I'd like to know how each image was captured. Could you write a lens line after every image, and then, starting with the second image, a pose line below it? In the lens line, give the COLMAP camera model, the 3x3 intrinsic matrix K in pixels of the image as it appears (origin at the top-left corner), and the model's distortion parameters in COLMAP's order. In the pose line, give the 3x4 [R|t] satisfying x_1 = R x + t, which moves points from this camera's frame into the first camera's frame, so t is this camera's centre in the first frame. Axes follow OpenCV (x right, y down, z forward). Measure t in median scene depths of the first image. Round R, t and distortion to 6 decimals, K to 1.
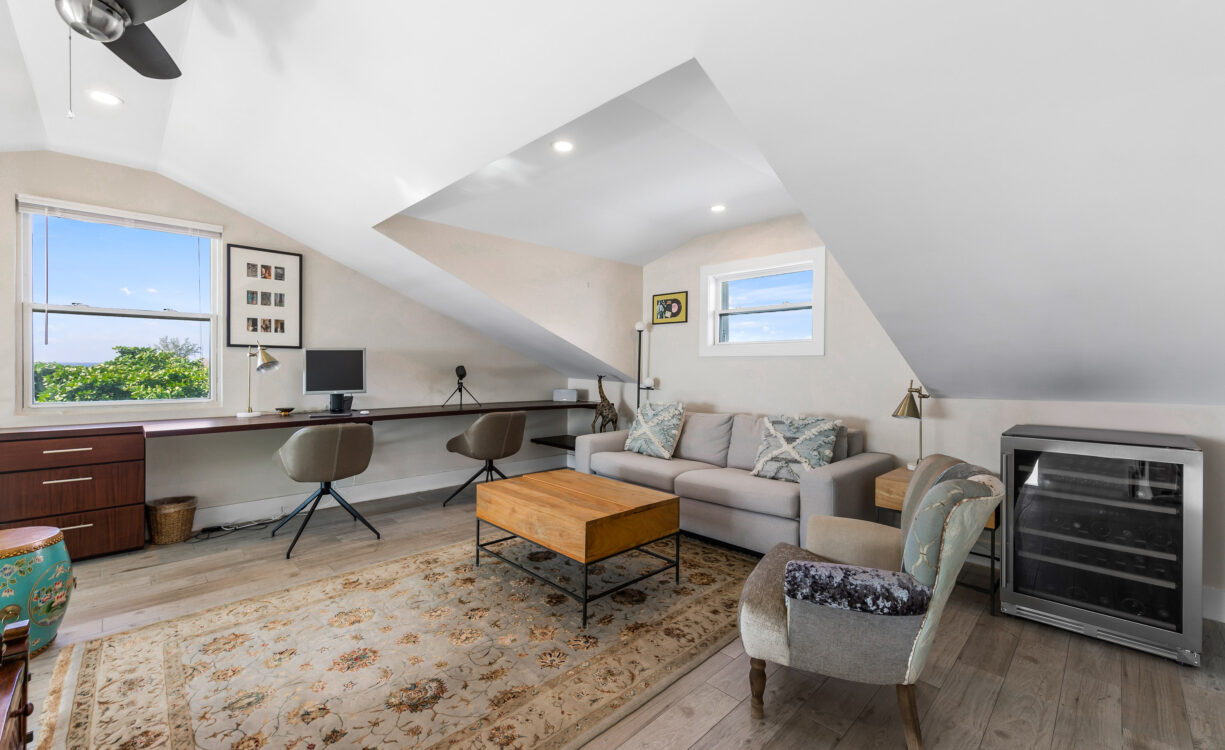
lens RADIAL K [[494.1, 0, 622.8], [0, 494.1, 371.0], [0, 0, 1]] dist [0.001277, 0.000258]
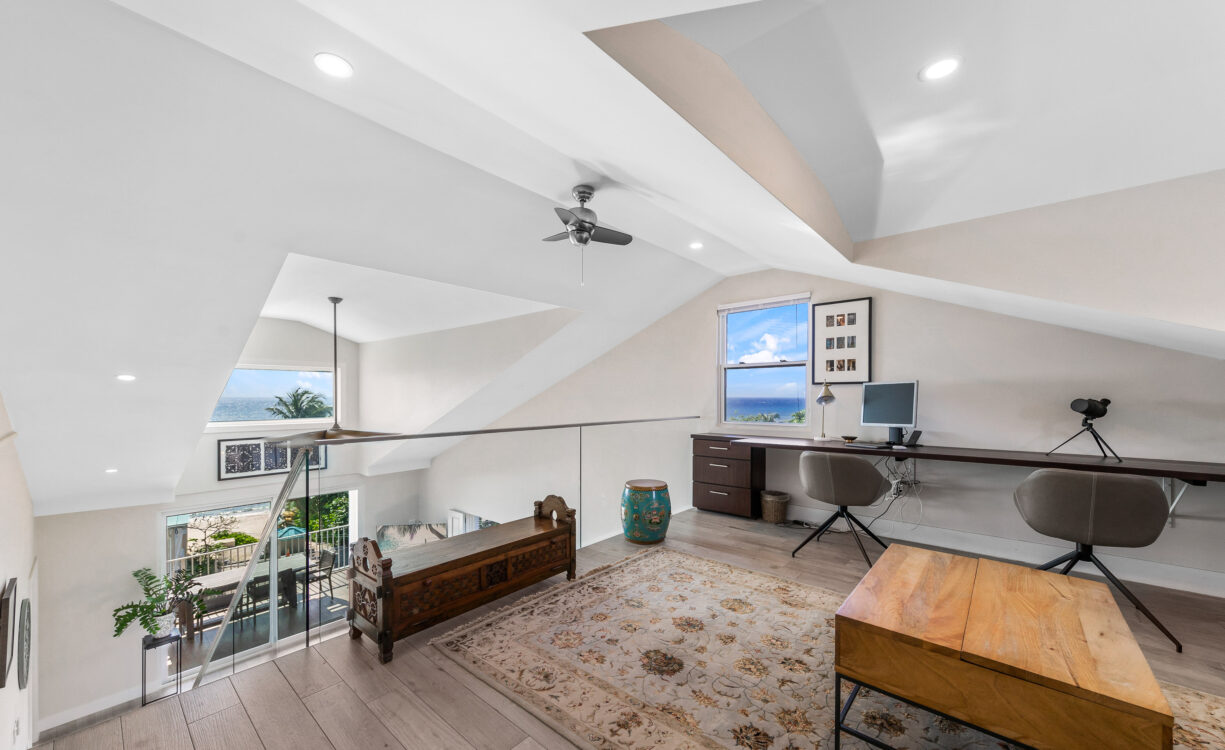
lens RADIAL K [[454.1, 0, 595.2], [0, 454.1, 400.5], [0, 0, 1]] dist [0.012785, -0.000110]
pose [[0.050050, -0.002808, -0.998743, 0.342681], [-0.012519, 0.999916, -0.003439, 0.002795], [0.998668, 0.012676, 0.050011, 0.368002]]
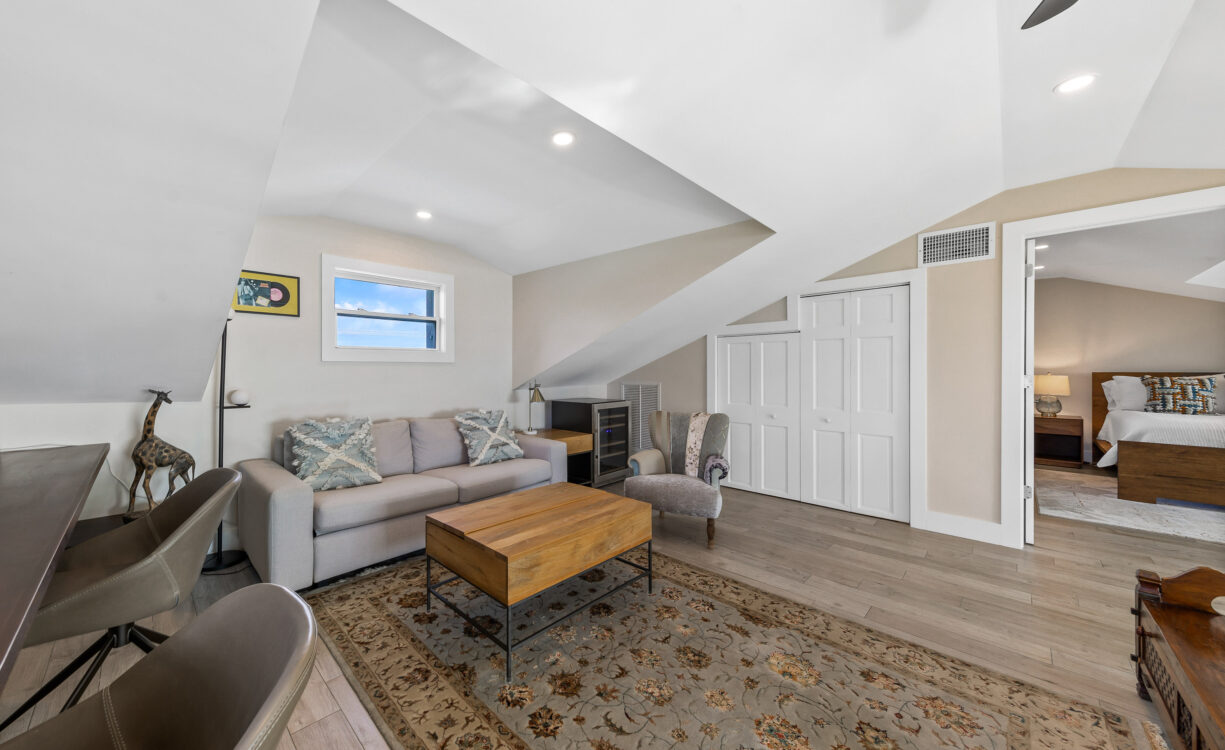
lens RADIAL K [[382.9, 0, 603.8], [0, 382.9, 370.7], [0, 0, 1]] dist [0.000389, 0.000005]
pose [[0.041664, -0.008444, 0.999096, -0.625673], [0.012235, 0.999894, 0.007940, -0.016035], [-0.999057, 0.011894, 0.041763, 0.666828]]
